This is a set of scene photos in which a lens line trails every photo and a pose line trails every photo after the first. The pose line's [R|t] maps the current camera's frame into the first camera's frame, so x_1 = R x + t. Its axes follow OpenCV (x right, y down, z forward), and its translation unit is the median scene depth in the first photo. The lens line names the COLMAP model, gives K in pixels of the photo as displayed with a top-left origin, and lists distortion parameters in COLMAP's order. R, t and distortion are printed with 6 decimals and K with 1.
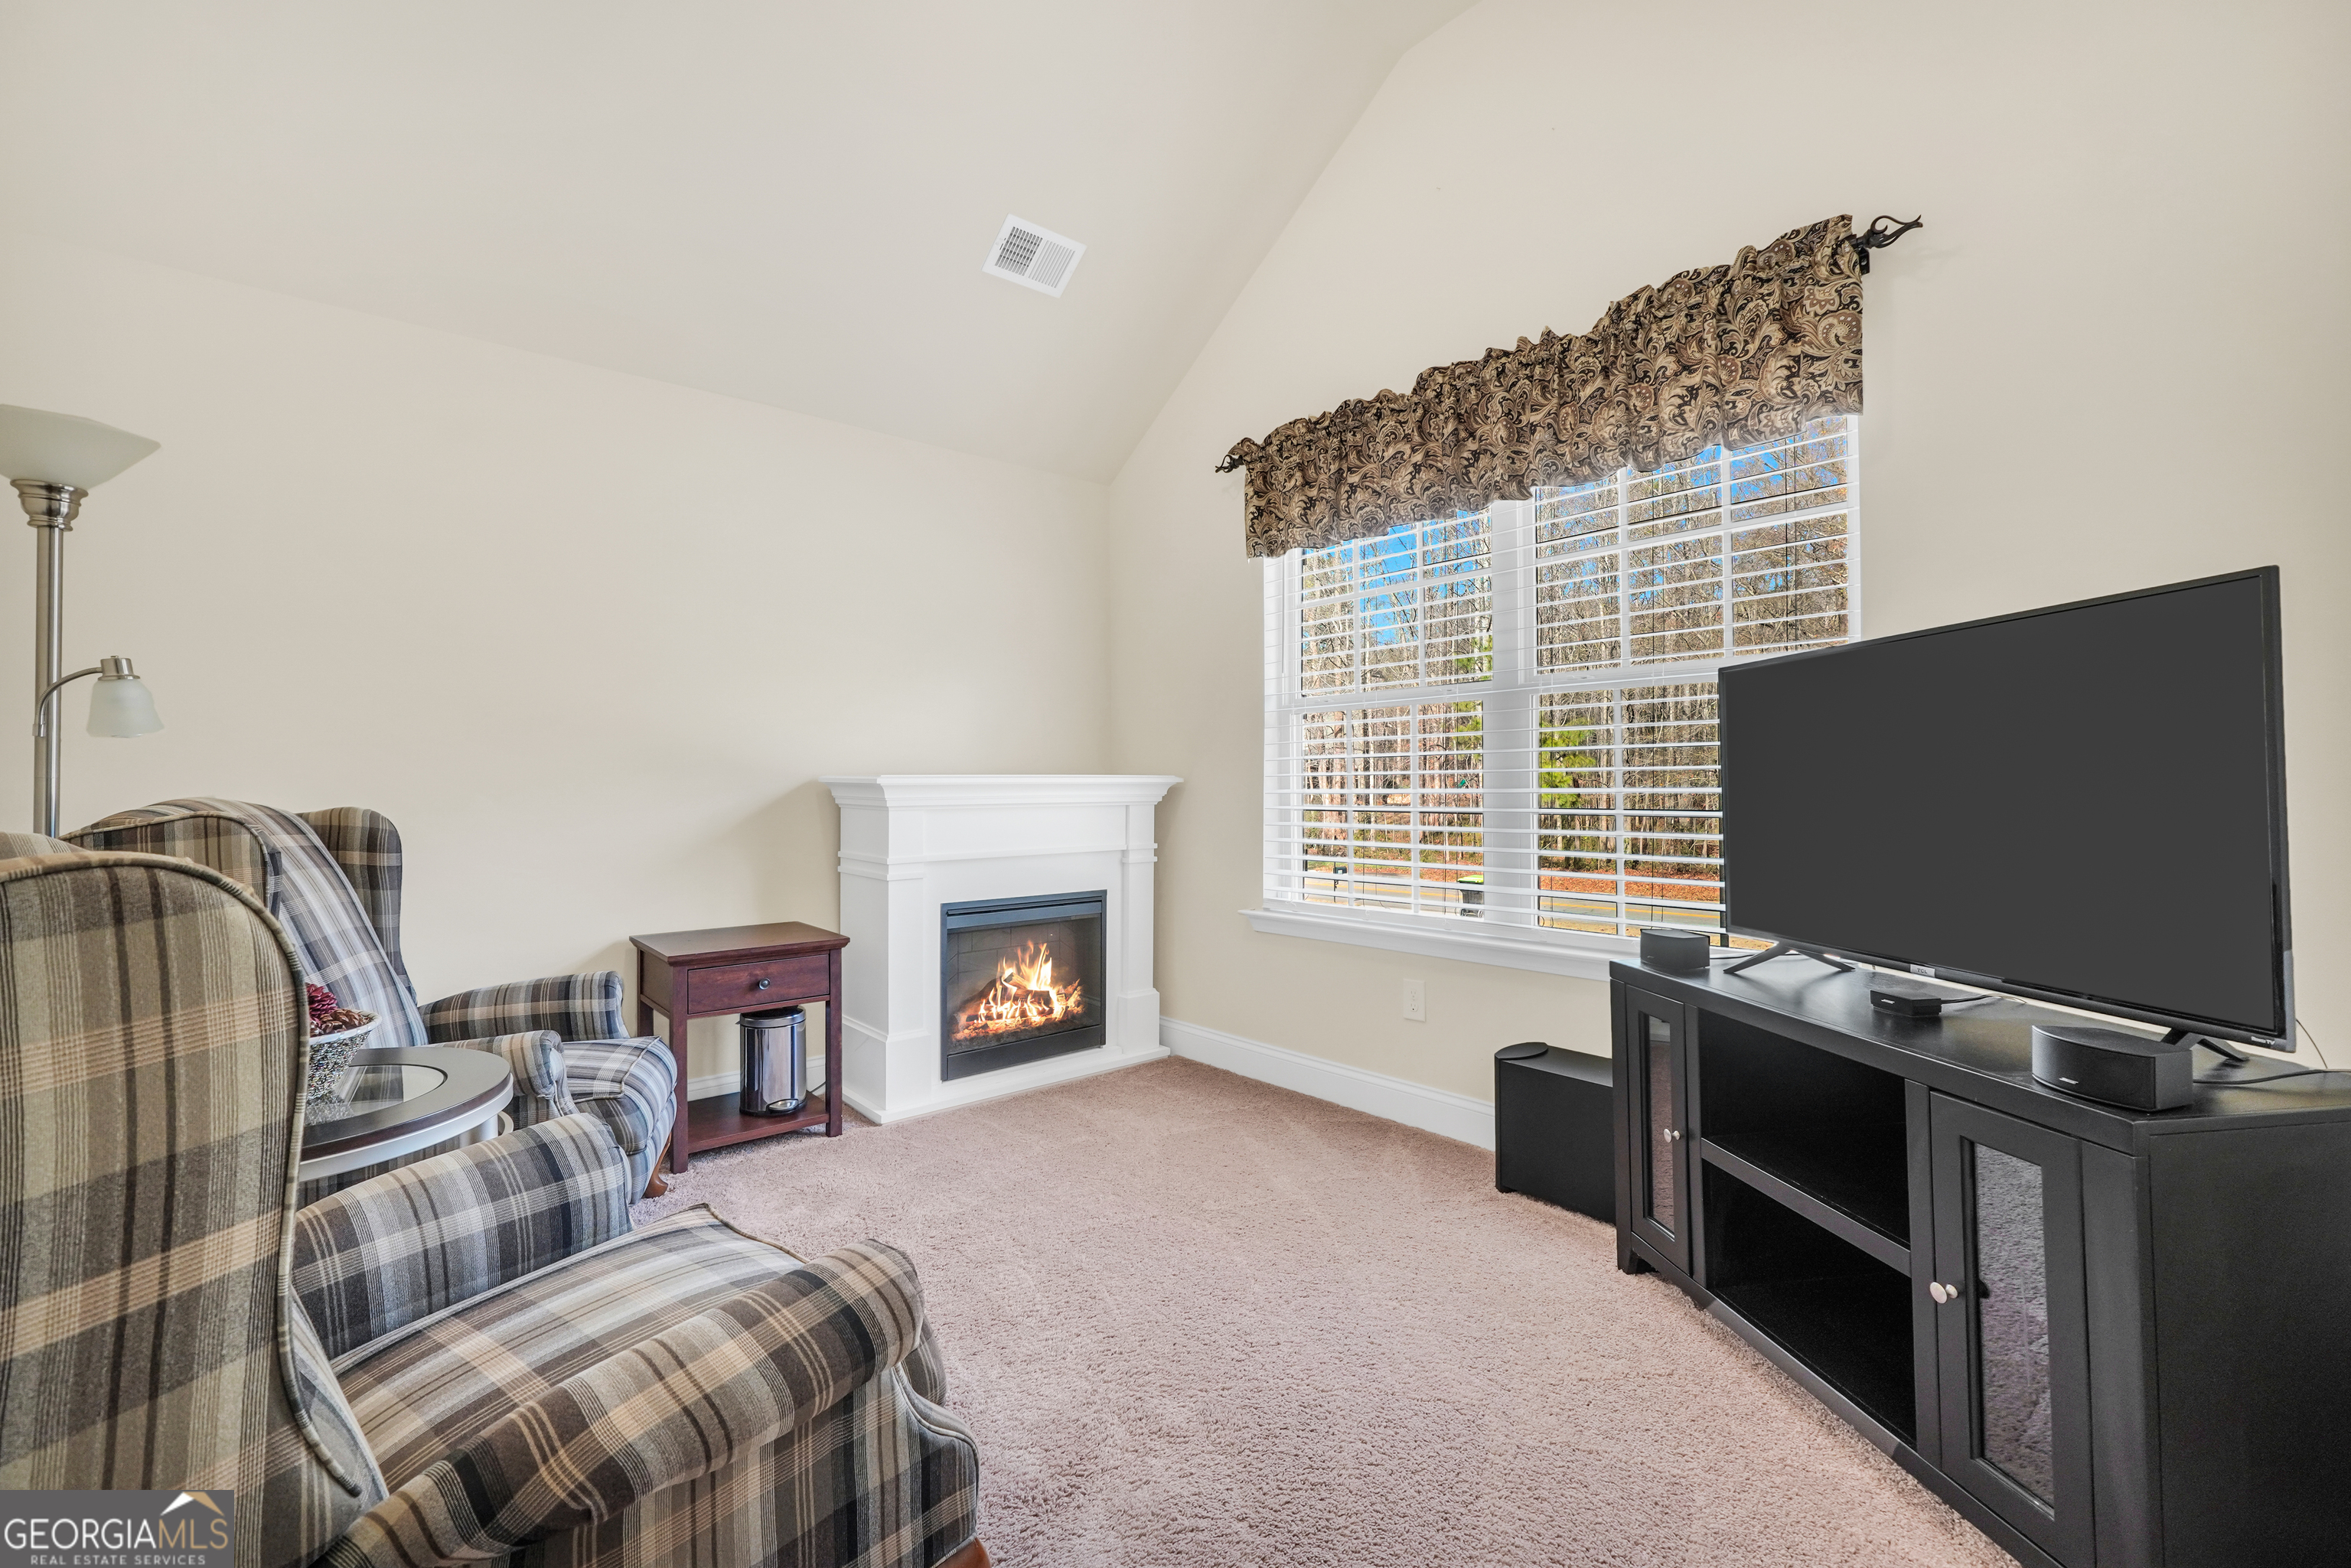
lens RADIAL K [[1009.6, 0, 1175.5], [0, 1009.6, 784.0], [0, 0, 1]] dist [-0.020059, 0.007910]
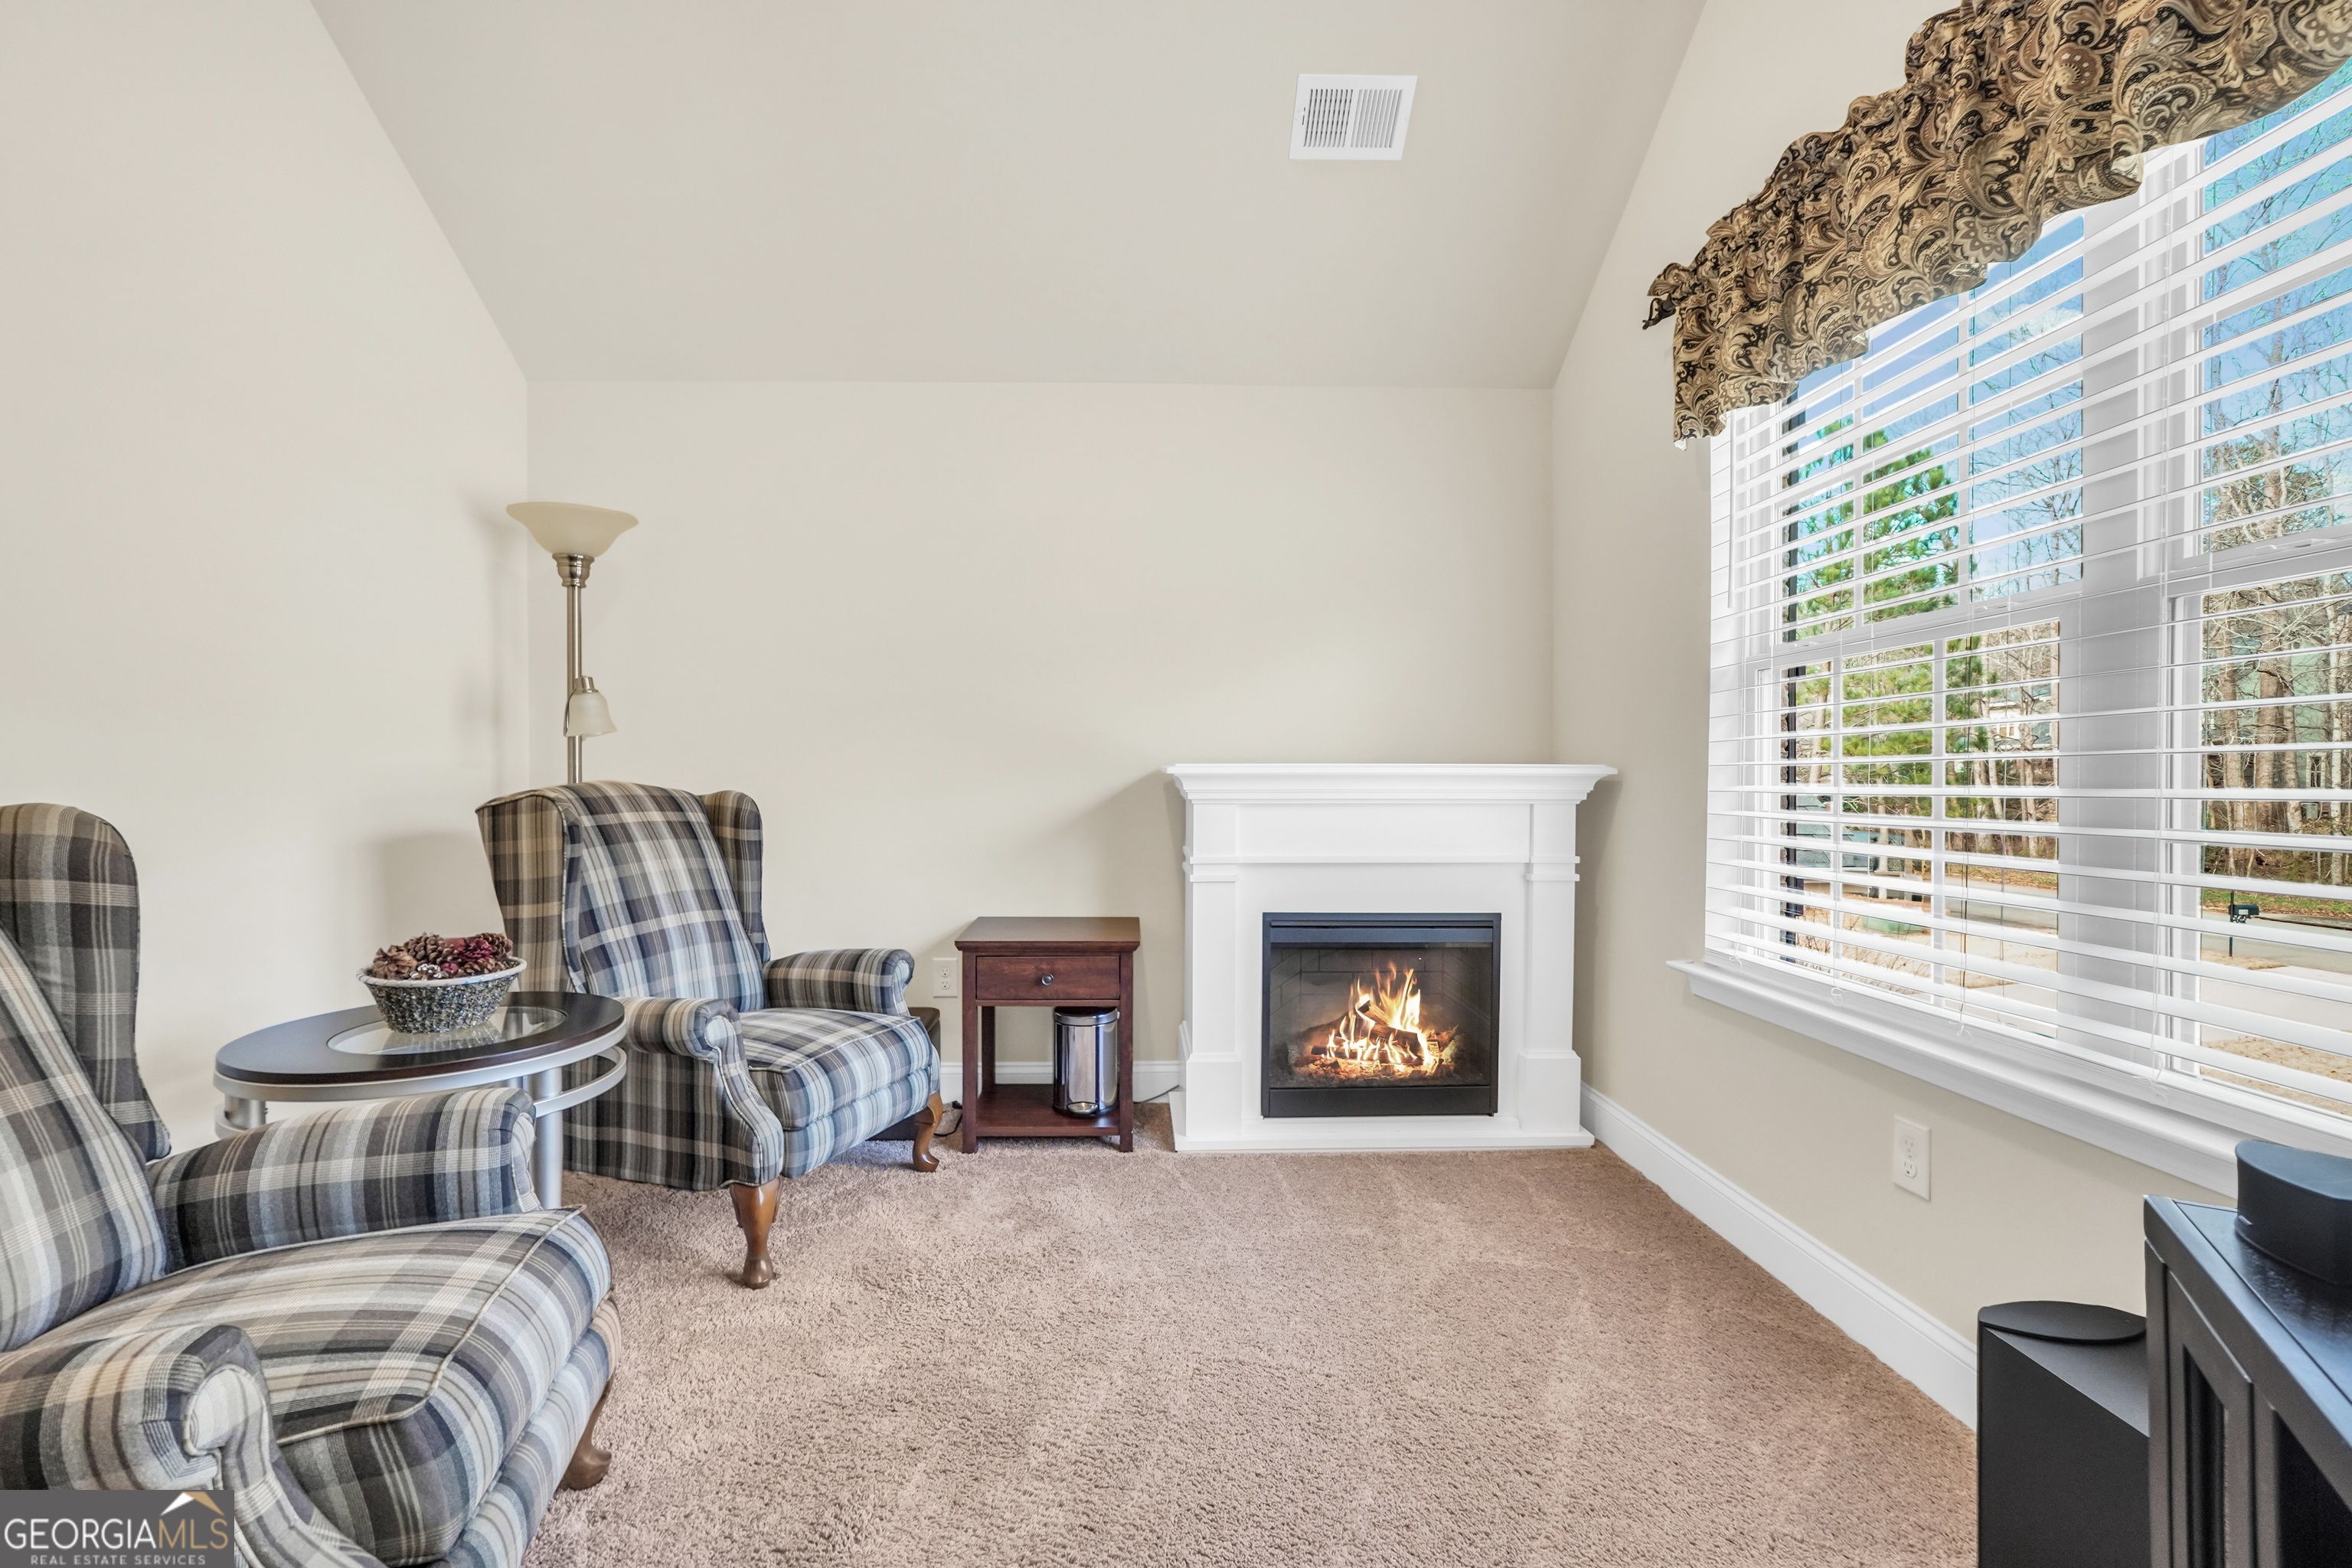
lens RADIAL K [[1010.0, 0, 1176.0], [0, 1010.0, 784.0], [0, 0, 1]] dist [-0.020059, 0.007910]
pose [[0.768420, 0.011114, -0.639849, 0.289220], [-0.005958, 0.999930, 0.010213, -0.000240], [0.639918, -0.004035, 0.768433, 0.314225]]
